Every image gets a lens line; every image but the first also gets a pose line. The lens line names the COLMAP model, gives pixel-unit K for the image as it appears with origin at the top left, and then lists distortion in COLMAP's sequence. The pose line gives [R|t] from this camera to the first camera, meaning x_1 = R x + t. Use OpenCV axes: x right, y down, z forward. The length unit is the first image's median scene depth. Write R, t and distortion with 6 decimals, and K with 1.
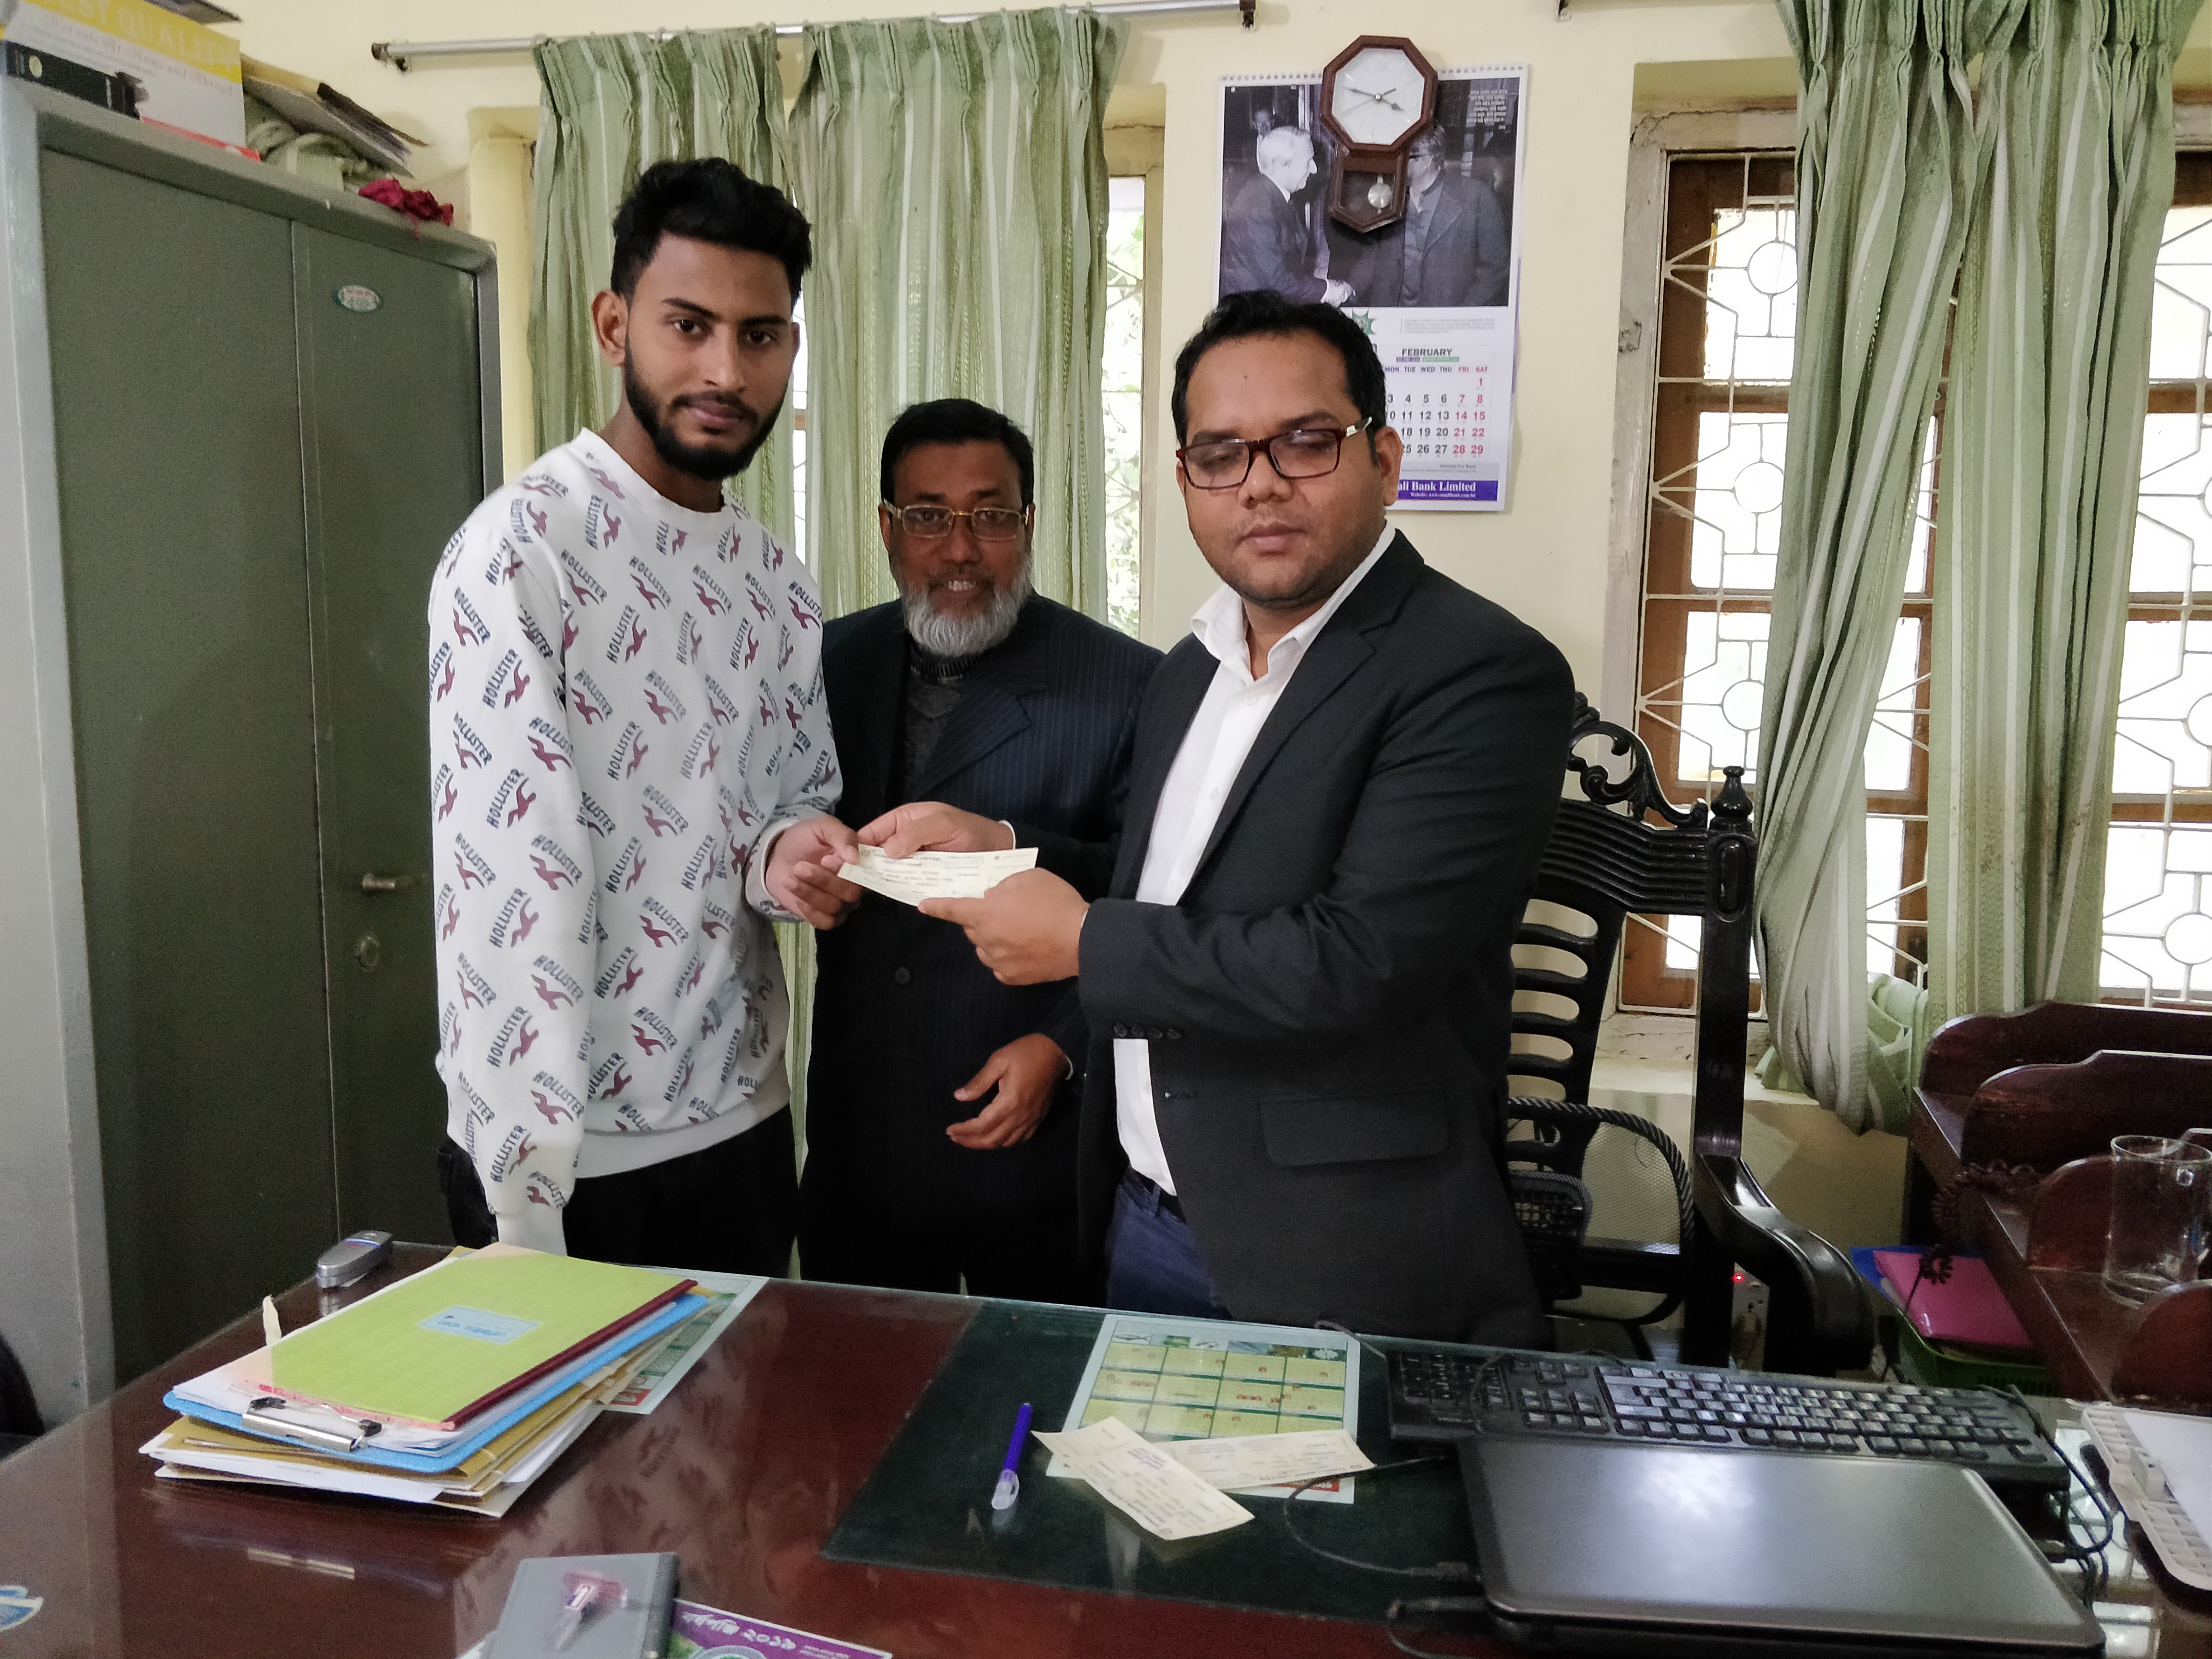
lens RADIAL K [[1805.6, 0, 1096.2], [0, 1805.6, 818.8], [0, 0, 1]] dist [0.017262, -0.047322]
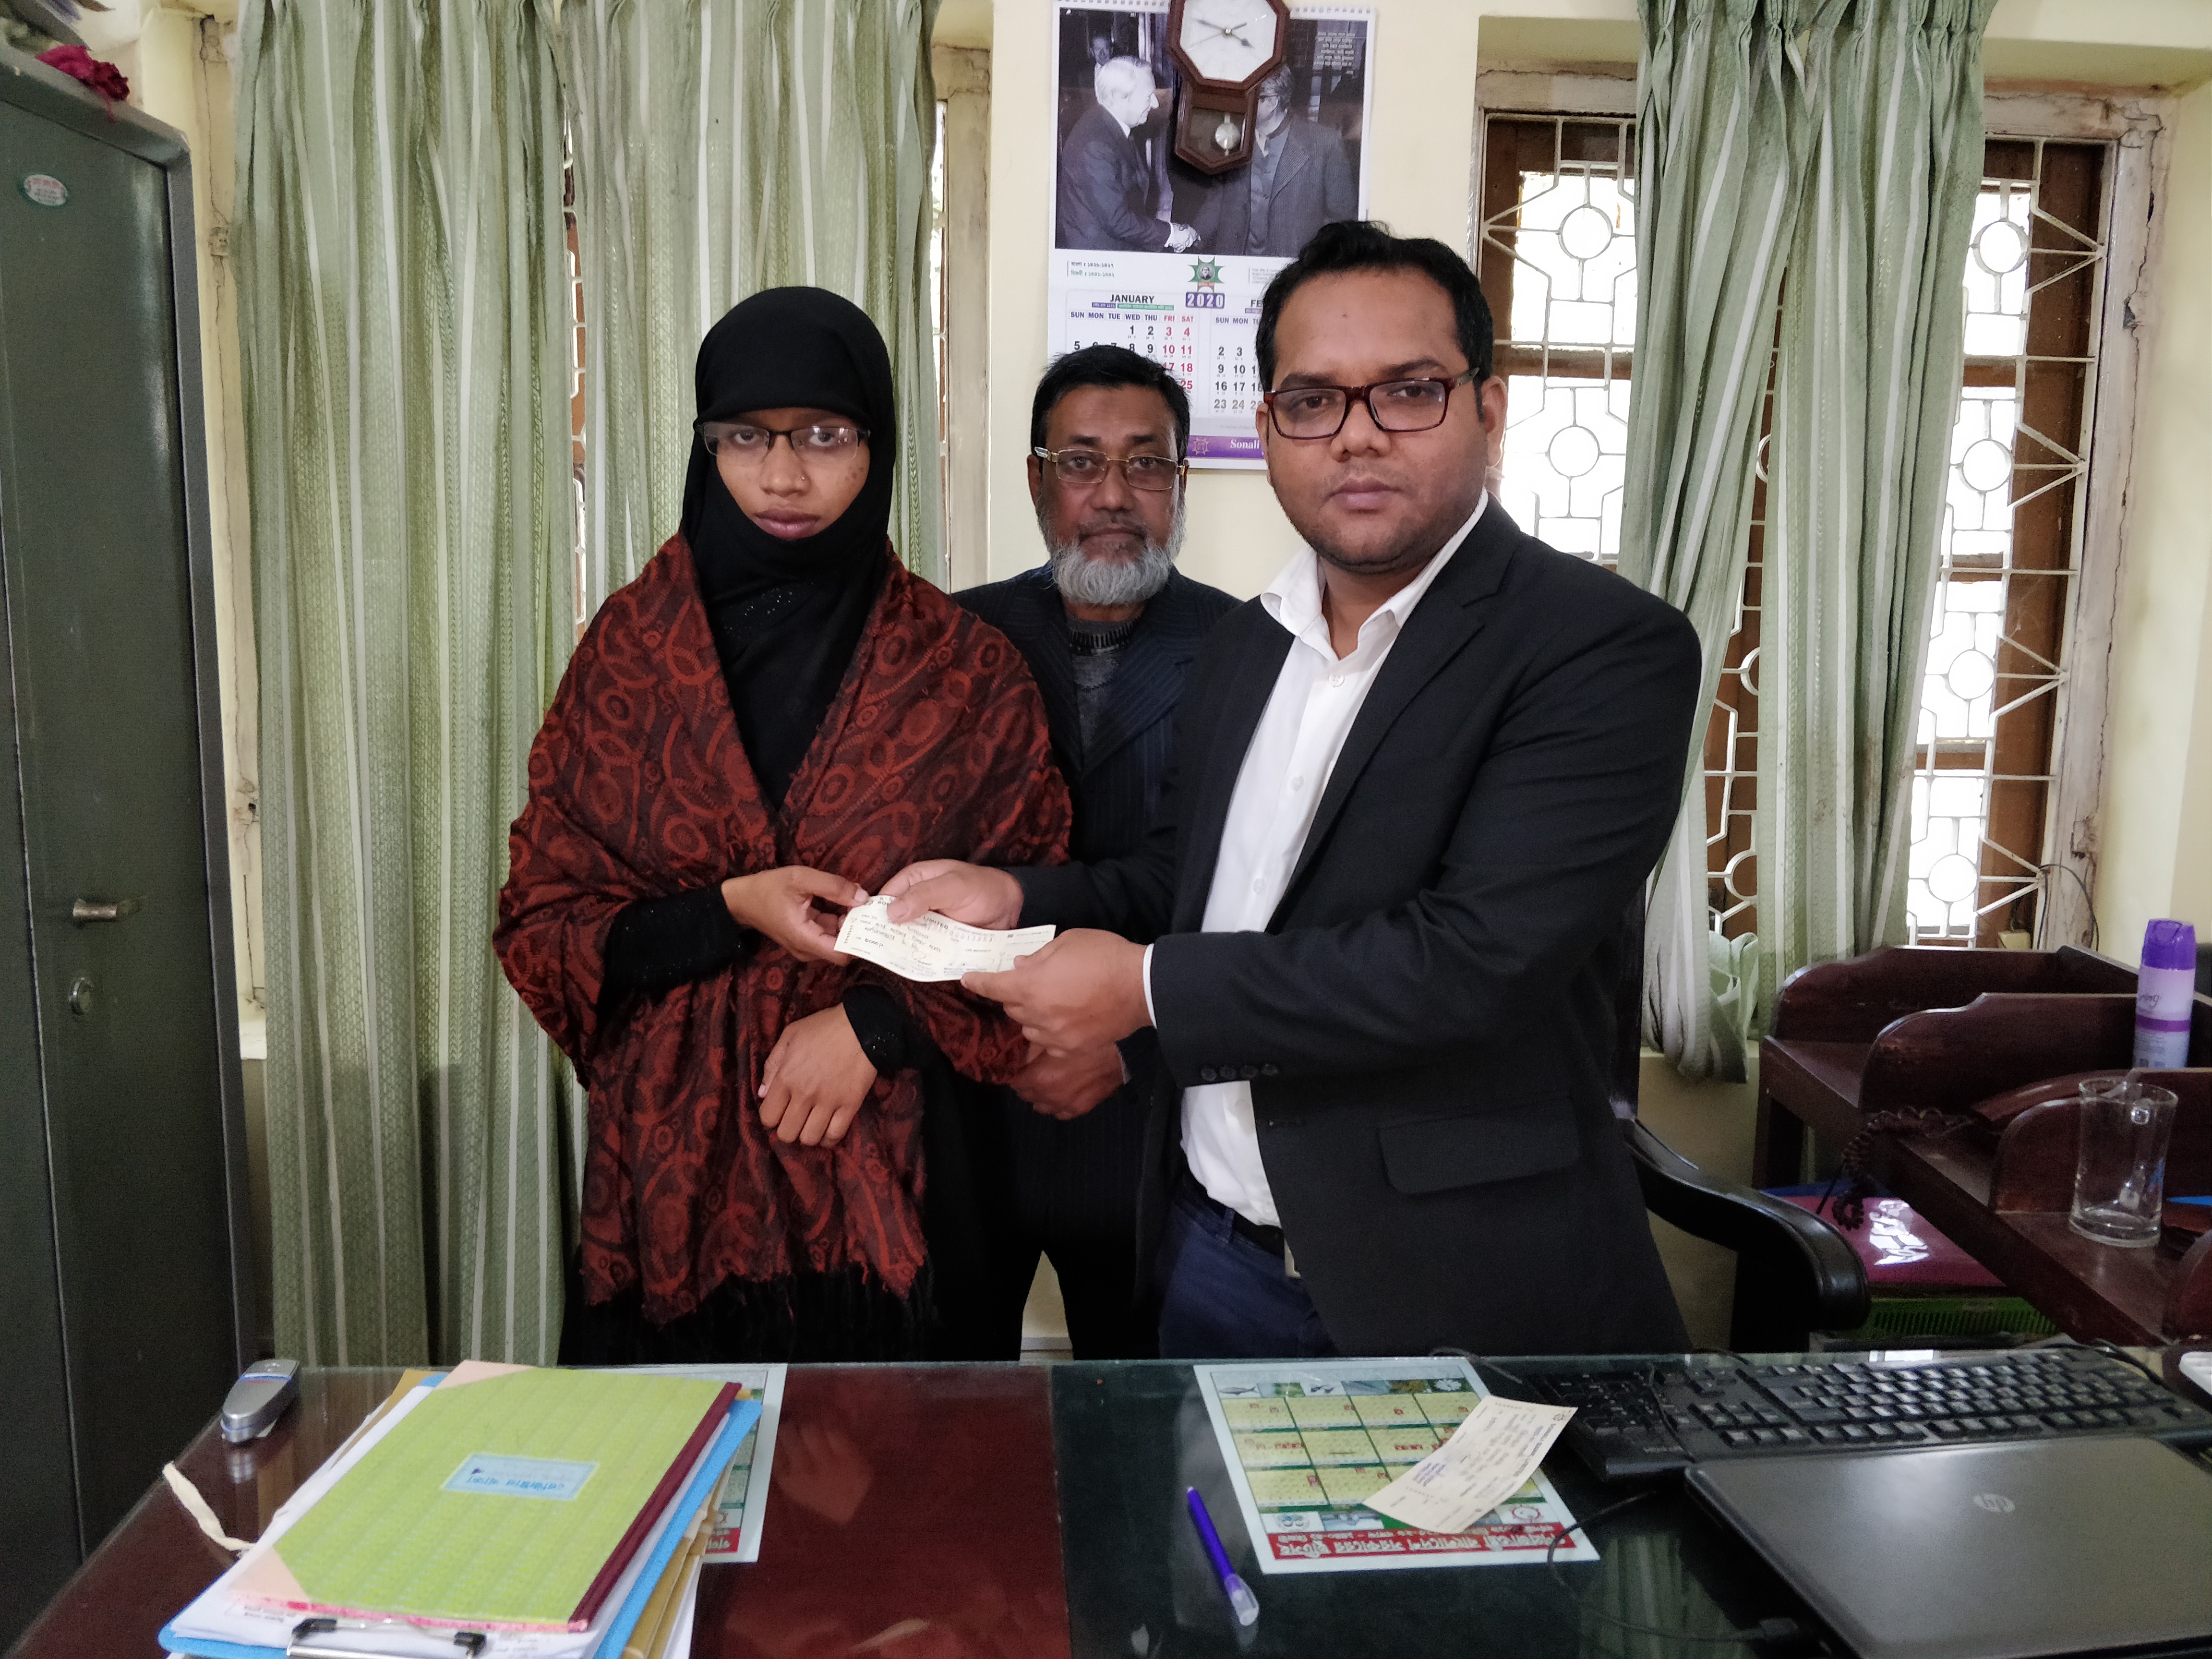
lens RADIAL K [[1802.7, 0, 1111.8], [0, 1802.7, 818.7], [0, 0, 1]] dist [0.015232, -0.042772]
pose [[0.966502, -0.036064, 0.254114, -0.155976], [0.030463, 0.999199, 0.025942, -0.012980], [-0.254846, -0.017332, 0.966826, 0.093234]]
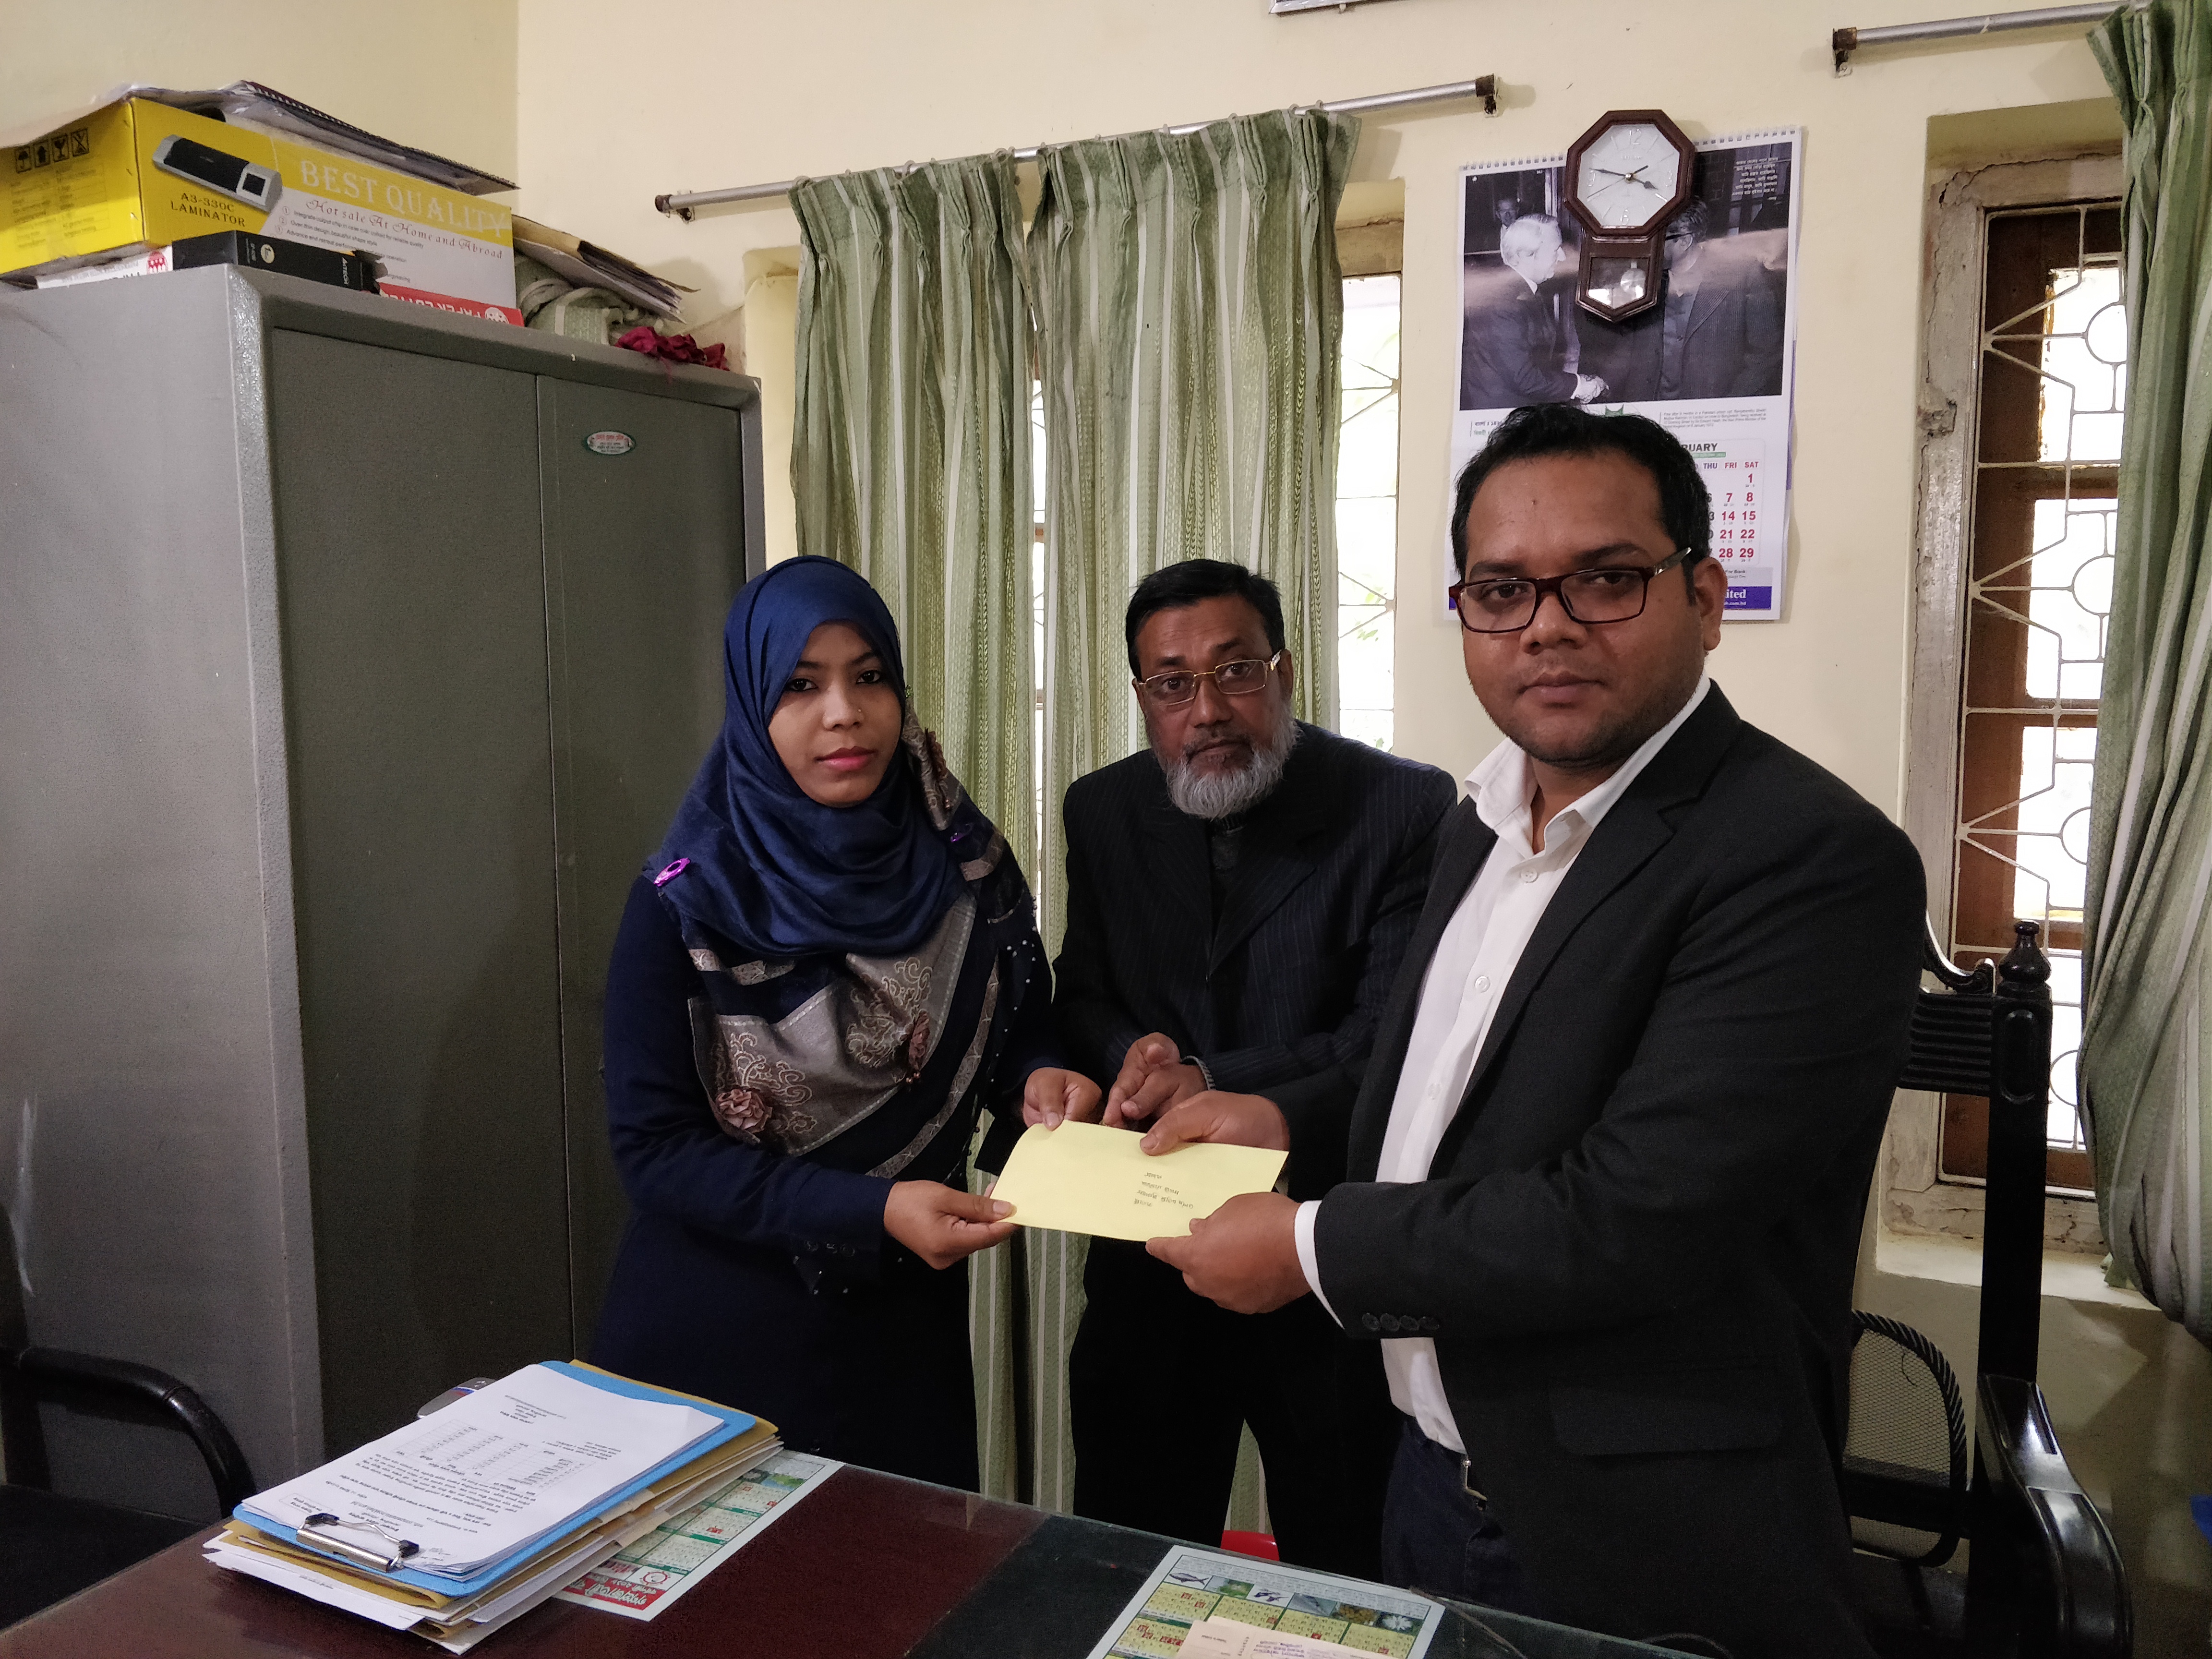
lens RADIAL K [[1802.7, 0, 1111.8], [0, 1802.7, 818.7], [0, 0, 1]] dist [0.015232, -0.042772]
pose [[0.972137, 0.005153, -0.234357, 0.115994], [-0.014294, 0.999201, -0.037319, -0.034694], [0.233977, 0.039629, 0.971434, 0.060543]]
